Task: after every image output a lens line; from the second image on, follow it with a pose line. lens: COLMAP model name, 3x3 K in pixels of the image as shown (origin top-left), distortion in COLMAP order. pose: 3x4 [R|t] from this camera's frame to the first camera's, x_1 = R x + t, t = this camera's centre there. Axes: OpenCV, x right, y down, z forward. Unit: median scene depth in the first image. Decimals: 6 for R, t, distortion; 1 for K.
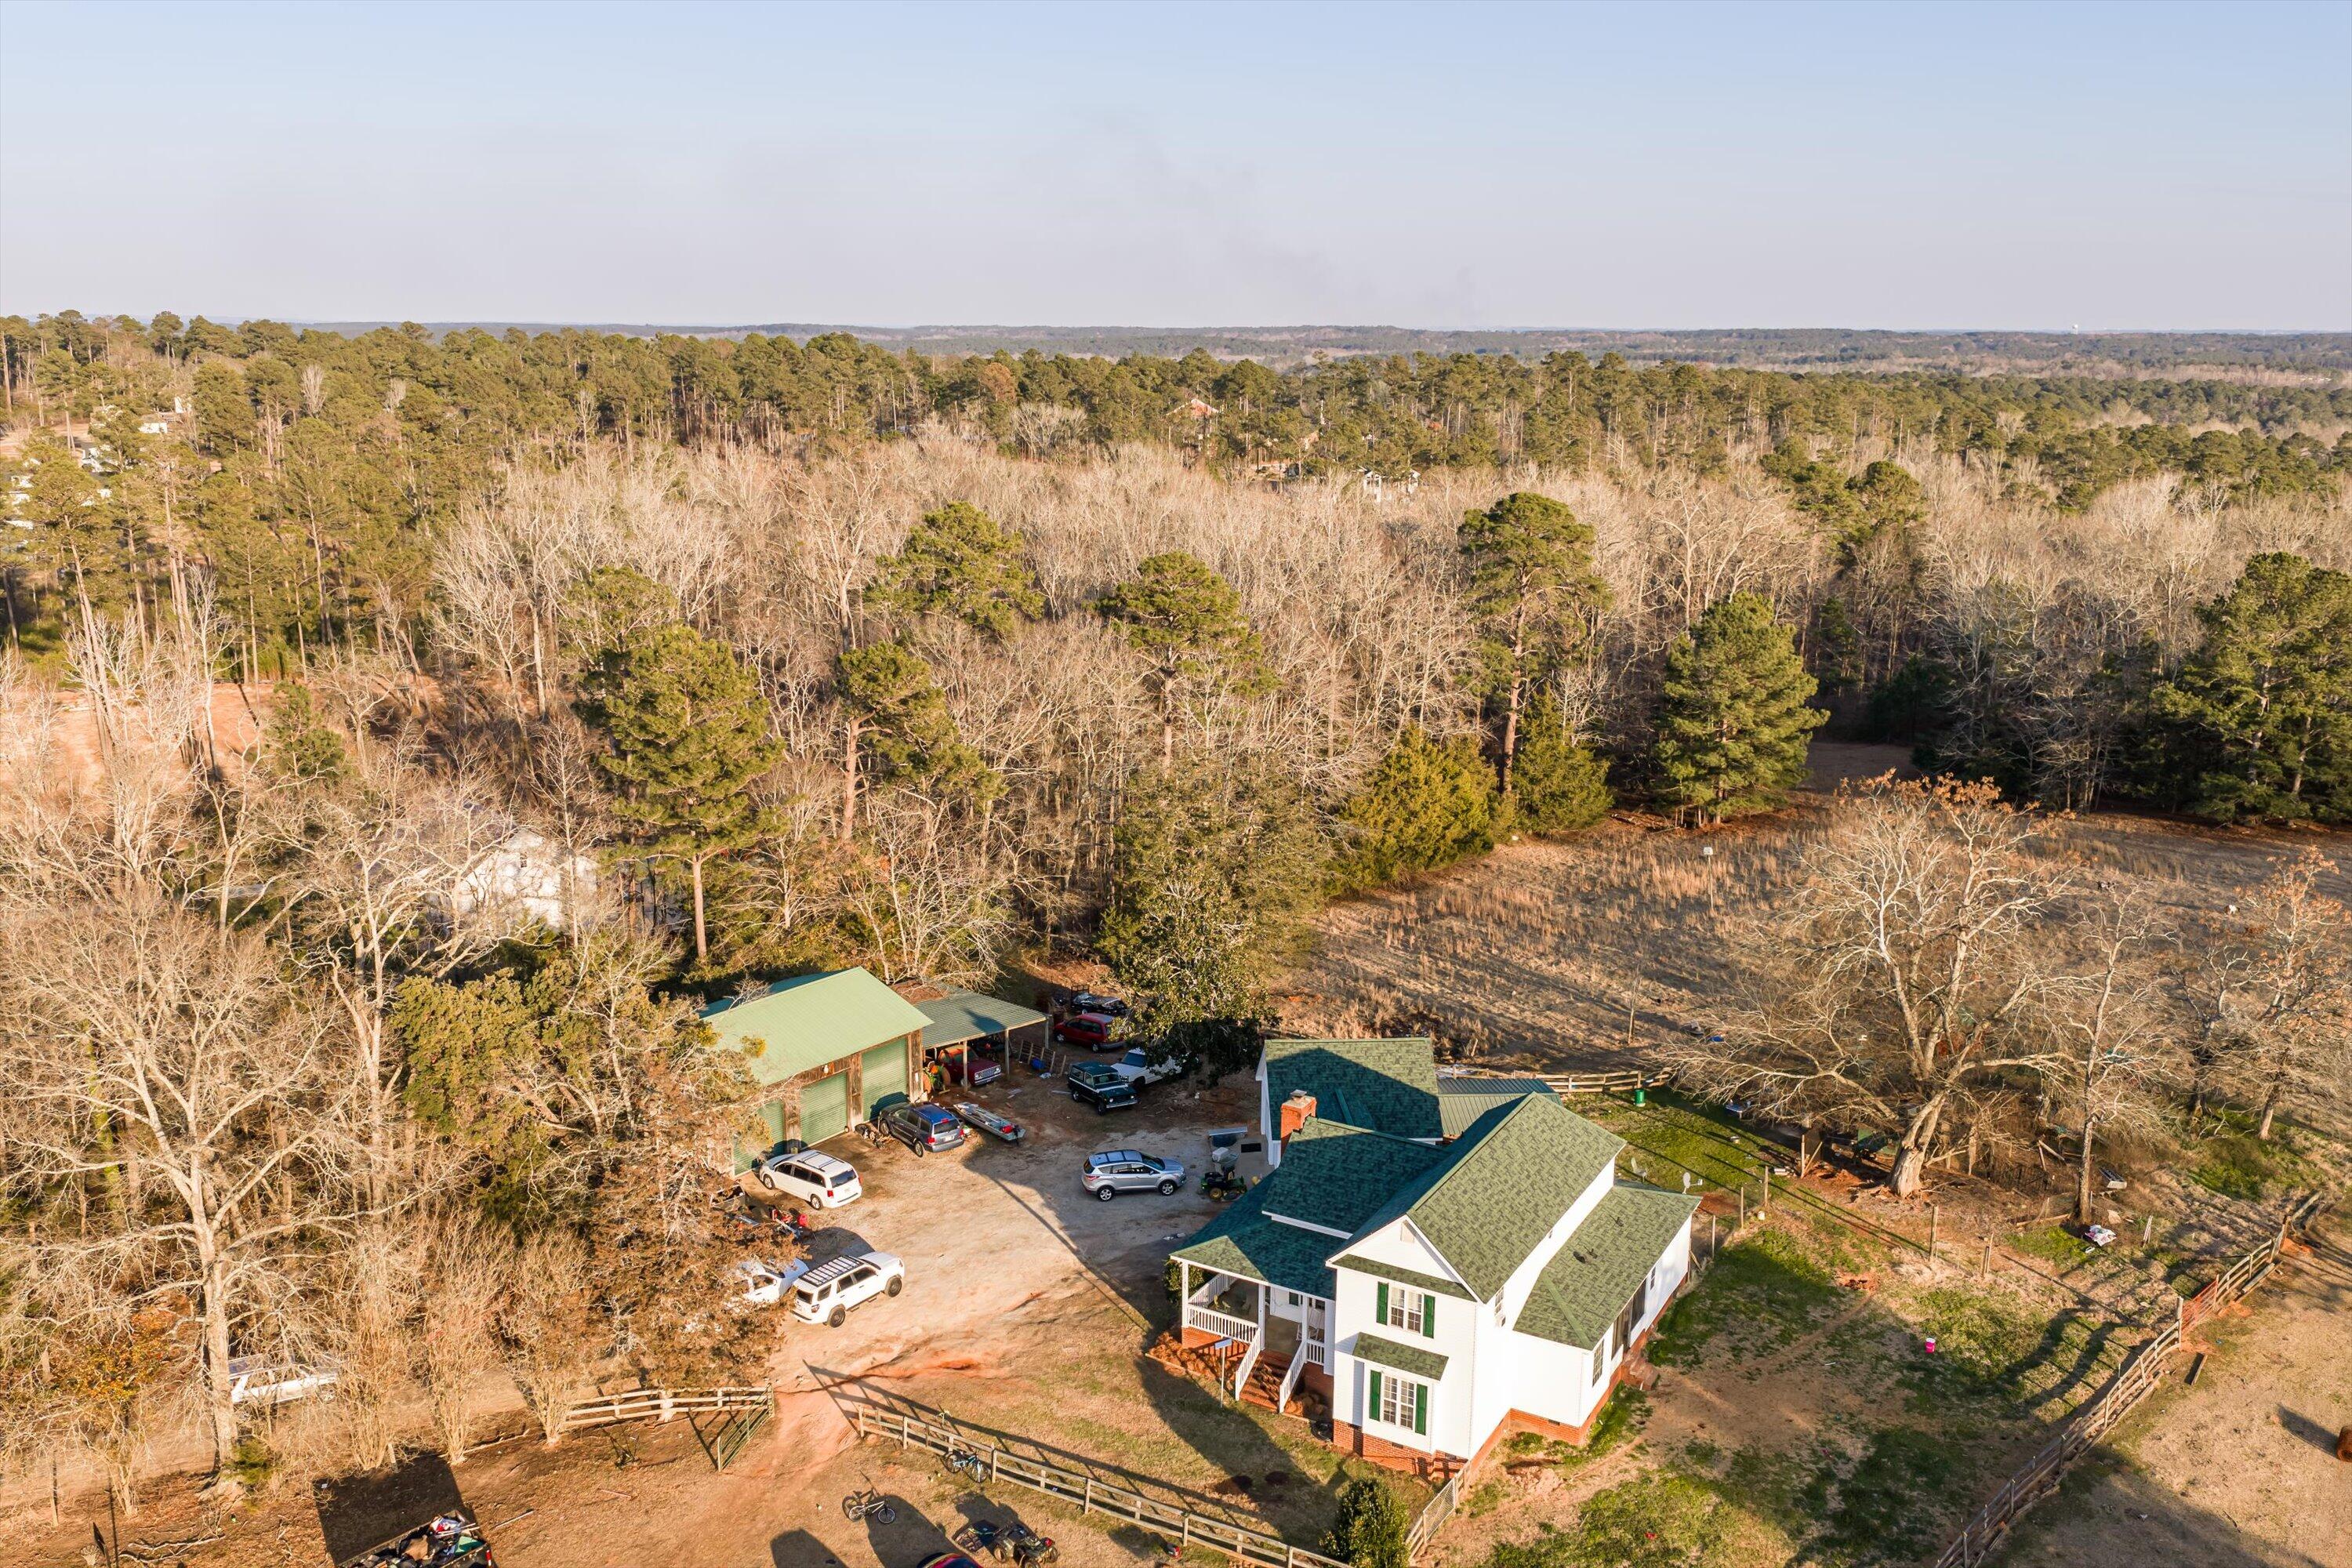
lens RADIAL K [[1953.3, 0, 1172.4], [0, 1953.3, 788.1], [0, 0, 1]] dist [0.010268, -0.017844]
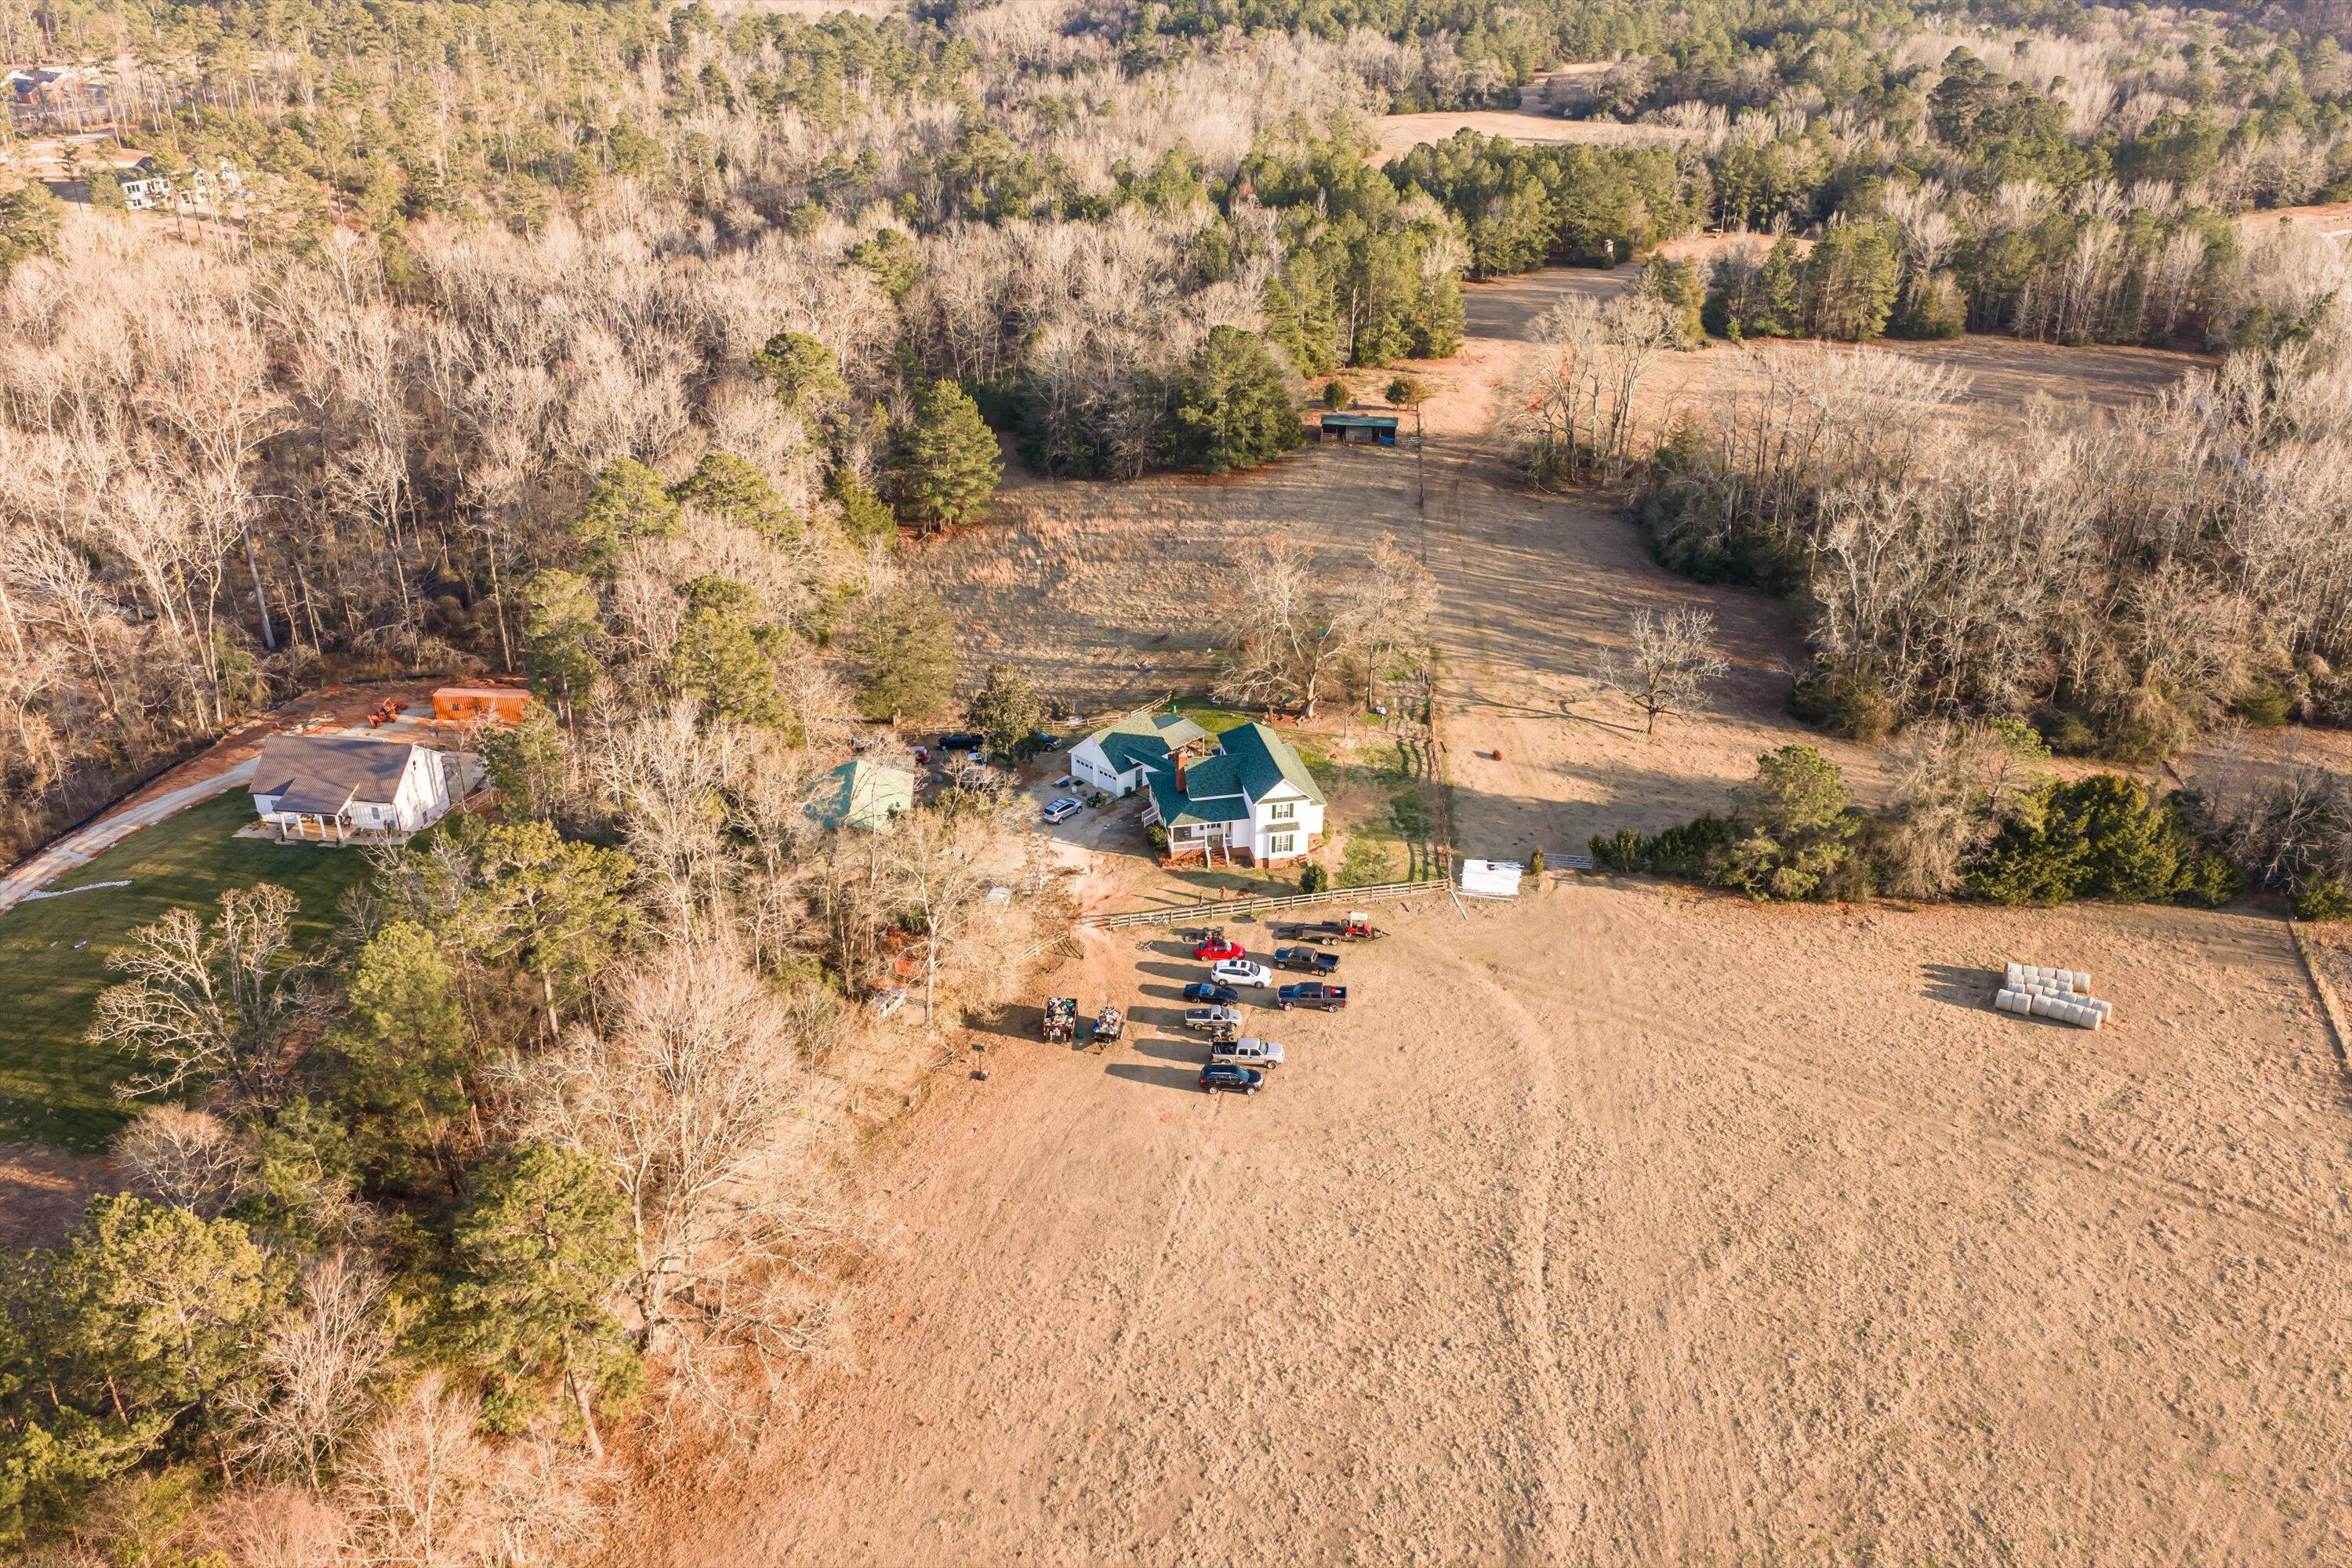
lens RADIAL K [[1953.3, 0, 1173.0], [0, 1953.3, 792.9], [0, 0, 1]] dist [0.010268, -0.017844]
pose [[0.746138, -0.311500, 0.588427, -1.330726], [0.156941, 0.941184, 0.299237, -0.502531], [-0.647030, -0.130924, 0.751140, -0.804656]]
